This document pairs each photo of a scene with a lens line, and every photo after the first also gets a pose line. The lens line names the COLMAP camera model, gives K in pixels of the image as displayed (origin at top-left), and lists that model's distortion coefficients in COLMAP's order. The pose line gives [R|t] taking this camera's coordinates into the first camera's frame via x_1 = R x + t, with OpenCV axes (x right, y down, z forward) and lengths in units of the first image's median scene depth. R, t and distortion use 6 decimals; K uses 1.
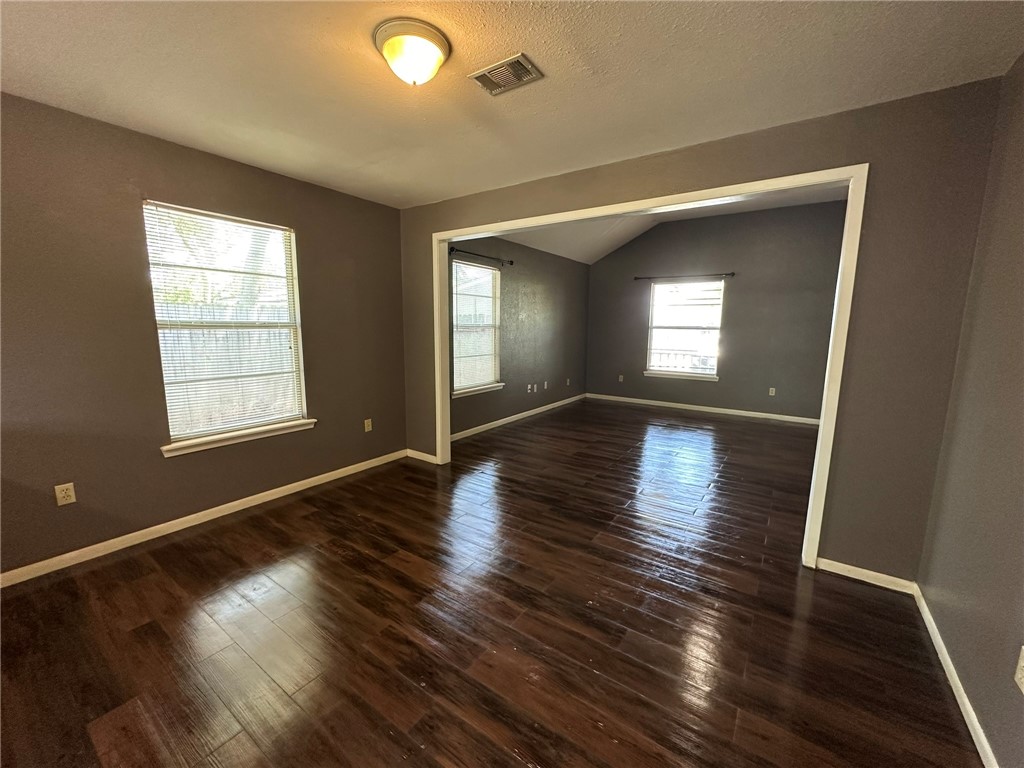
lens RADIAL K [[408.6, 0, 512.7], [0, 408.6, 384.4], [0, 0, 1]] dist [-0.004305, -0.000360]
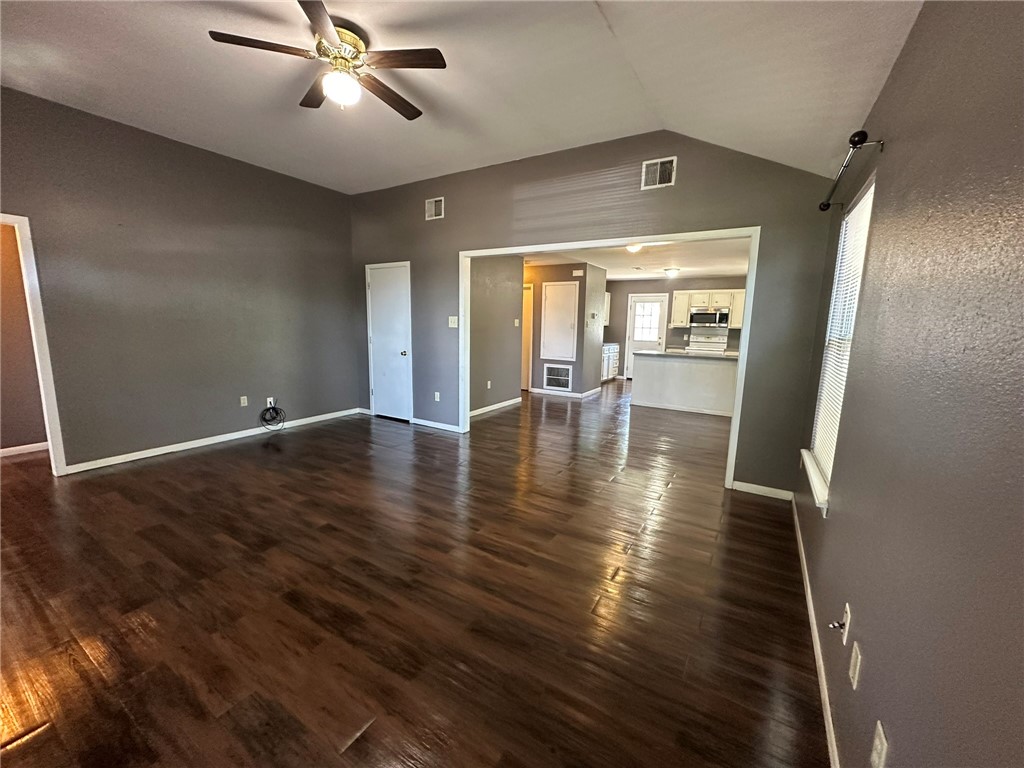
lens RADIAL K [[408.6, 0, 511.7], [0, 408.6, 384.8], [0, 0, 1]] dist [-0.004305, -0.000360]
pose [[-0.998020, -0.024252, -0.058028, 0.397236], [-0.040351, 0.954636, 0.295027, -0.287063], [0.048241, 0.296785, -0.953725, 1.931023]]
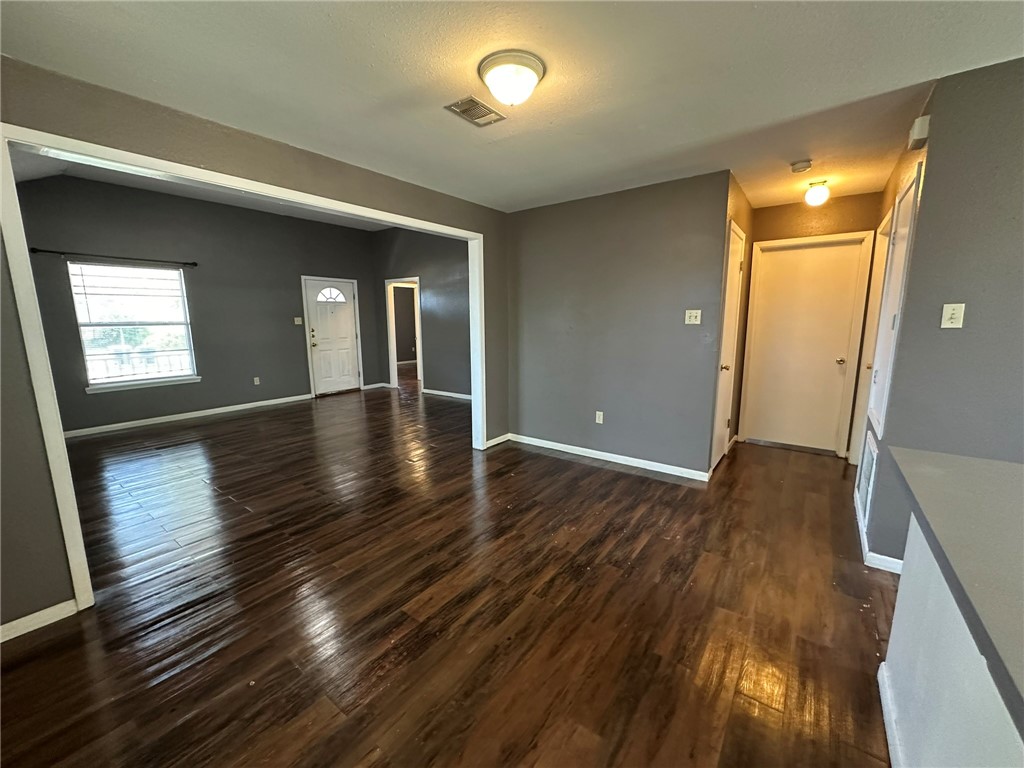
lens RADIAL K [[408.6, 0, 511.6], [0, 408.6, 385.1], [0, 0, 1]] dist [-0.004305, -0.000360]
pose [[0.038318, -0.173412, 0.984104, -0.647655], [0.154222, 0.974054, 0.165636, -0.075809], [-0.987293, 0.145423, 0.064068, 0.453383]]
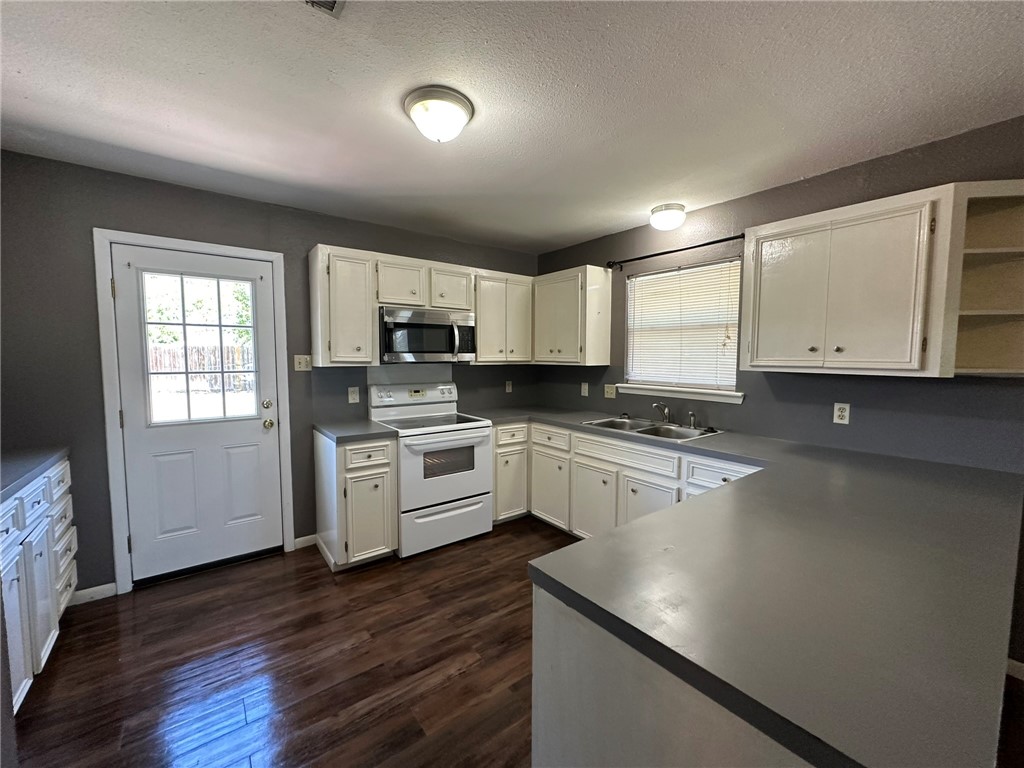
lens RADIAL K [[408.6, 0, 512.1], [0, 408.6, 384.0], [0, 0, 1]] dist [-0.004305, -0.000360]
pose [[-0.308338, 0.048056, -0.950062, -0.122022], [-0.145814, 0.984533, 0.097123, -0.014857], [0.940035, 0.168479, -0.296562, 0.017931]]
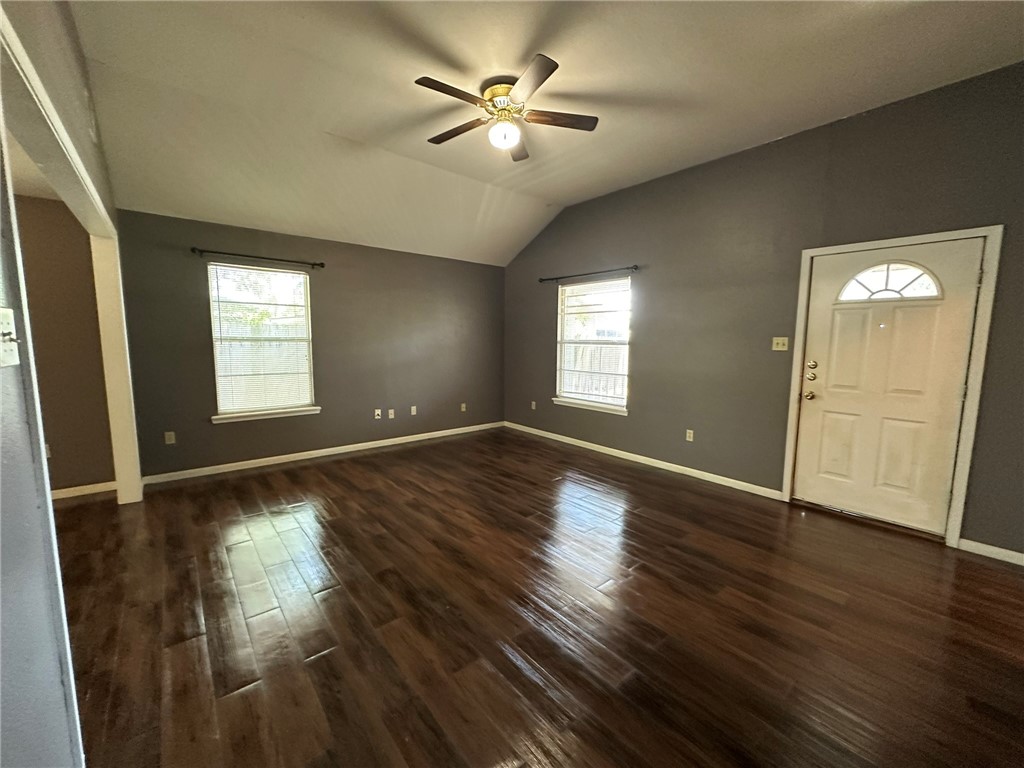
lens RADIAL K [[408.6, 0, 509.6], [0, 408.6, 384.2], [0, 0, 1]] dist [-0.004305, -0.000360]
pose [[0.962426, 0.027974, -0.270099, 0.874370], [-0.037867, 0.998787, -0.031485, -0.057727], [0.268891, 0.040530, 0.962318, 0.430136]]
